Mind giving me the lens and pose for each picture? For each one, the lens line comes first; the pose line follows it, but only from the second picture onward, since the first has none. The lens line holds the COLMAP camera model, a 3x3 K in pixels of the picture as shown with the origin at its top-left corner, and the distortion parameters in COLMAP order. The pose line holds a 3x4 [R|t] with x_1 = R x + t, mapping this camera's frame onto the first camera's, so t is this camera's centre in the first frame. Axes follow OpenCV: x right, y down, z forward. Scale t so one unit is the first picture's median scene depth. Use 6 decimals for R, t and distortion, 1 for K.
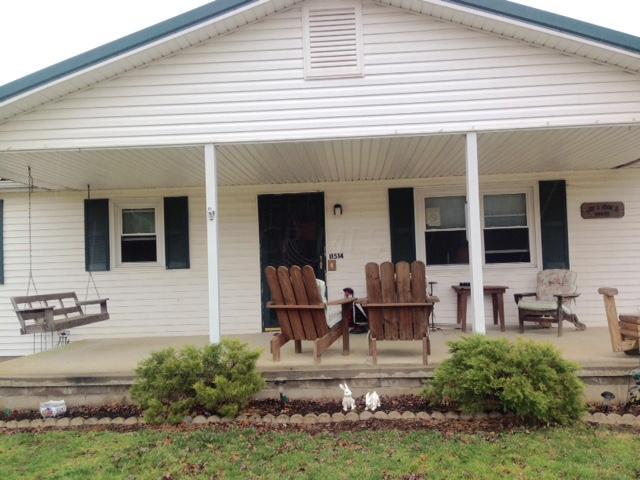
lens RADIAL K [[587.5, 0, 320.2], [0, 587.5, 241.3], [0, 0, 1]] dist [0.055643, 0.000000]
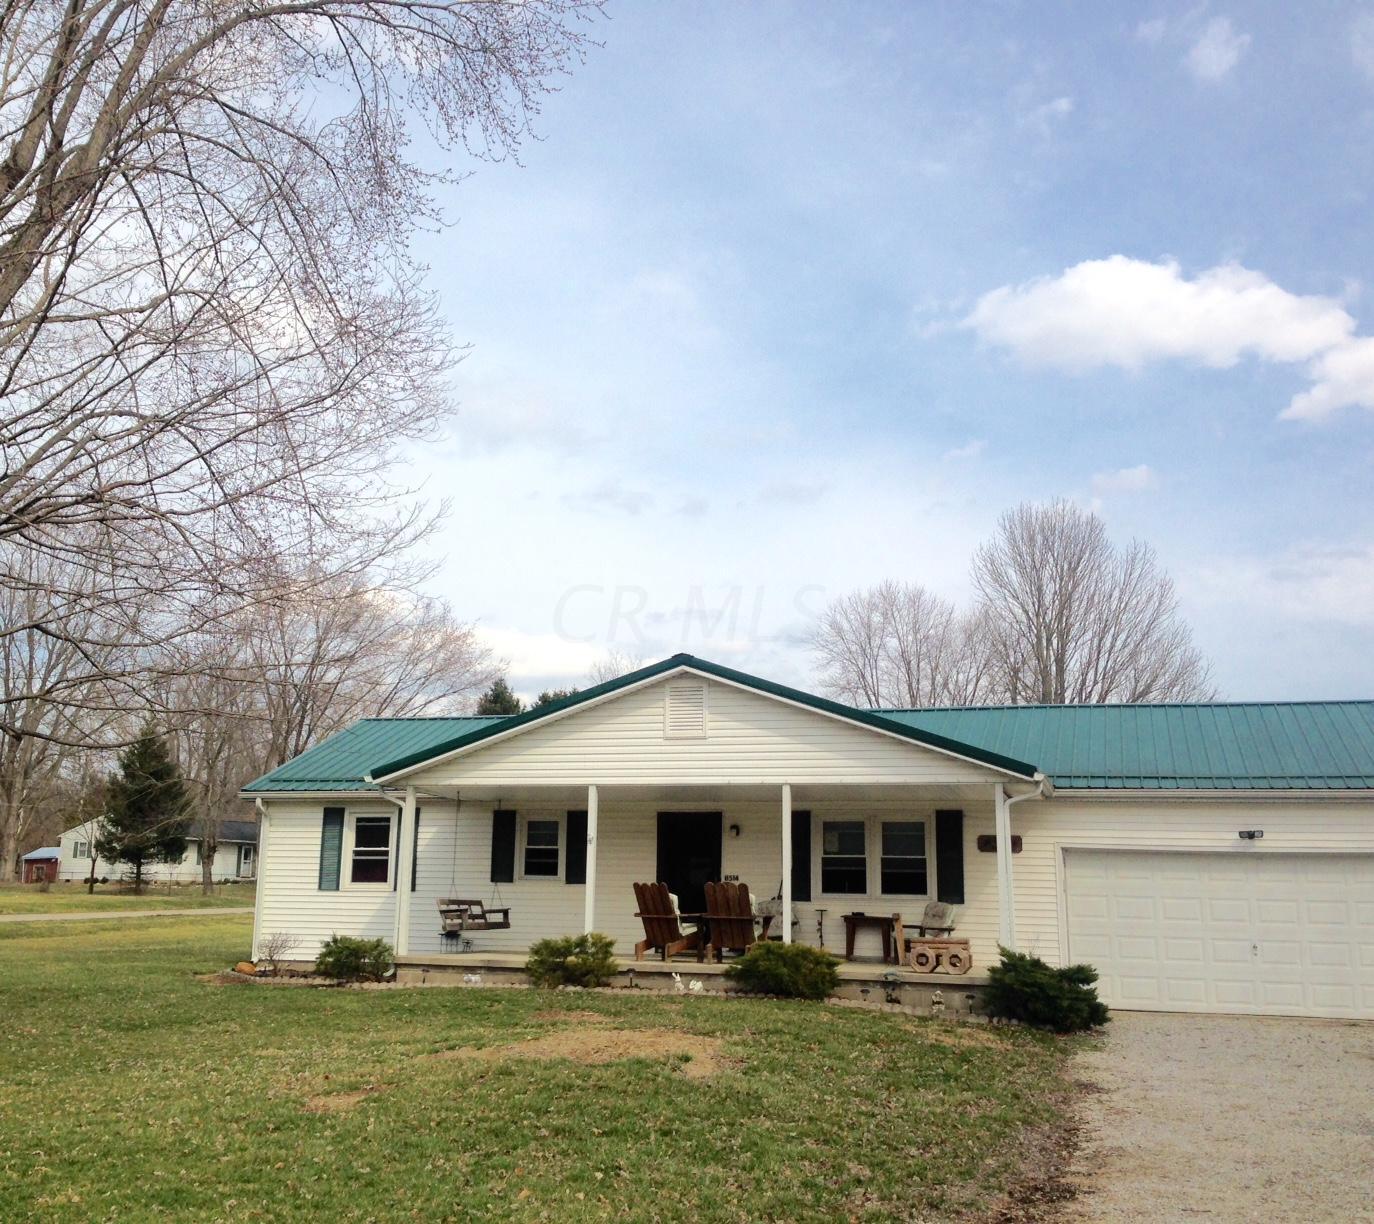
lens RADIAL K [[1453.8, 0, 689.0], [0, 1453.8, 609.7], [0, 0, 1]] dist [0.059461, 0.000000]
pose [[0.976508, 0.008112, -0.215327, 0.490116], [-0.043014, 0.986517, -0.157902, -0.030853], [0.211143, 0.163455, 0.963691, -1.468596]]
